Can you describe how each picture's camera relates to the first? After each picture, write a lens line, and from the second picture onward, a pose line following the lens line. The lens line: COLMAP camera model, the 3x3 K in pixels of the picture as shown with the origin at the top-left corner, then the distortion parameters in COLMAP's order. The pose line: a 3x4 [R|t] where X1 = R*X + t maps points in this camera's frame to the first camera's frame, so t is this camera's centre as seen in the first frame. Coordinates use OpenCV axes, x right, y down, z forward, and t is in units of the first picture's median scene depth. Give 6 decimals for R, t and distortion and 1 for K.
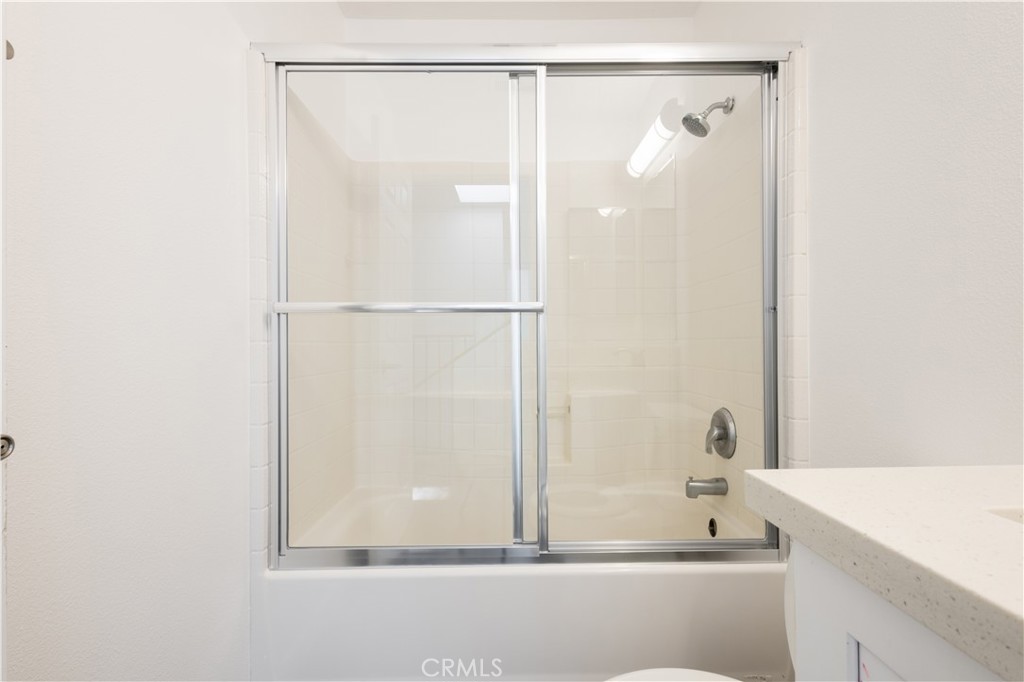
lens RADIAL K [[452.2, 0, 512.0], [0, 452.2, 341.0], [0, 0, 1]] dist [0.010827, -0.000081]
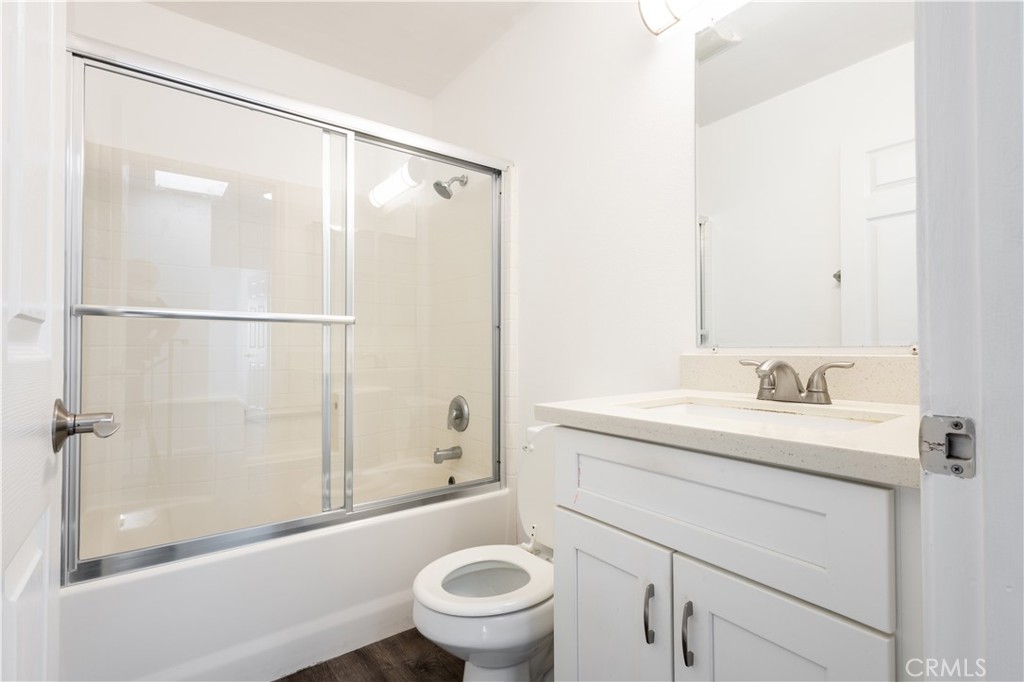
lens RADIAL K [[465.1, 0, 457.0], [0, 465.1, 342.9], [0, 0, 1]] dist [0.000239, 0.000094]
pose [[0.852678, 0.012731, 0.522282, -0.294642], [-0.008152, 0.999906, -0.011064, 0.000892], [-0.522373, 0.005176, 0.852701, -0.221674]]
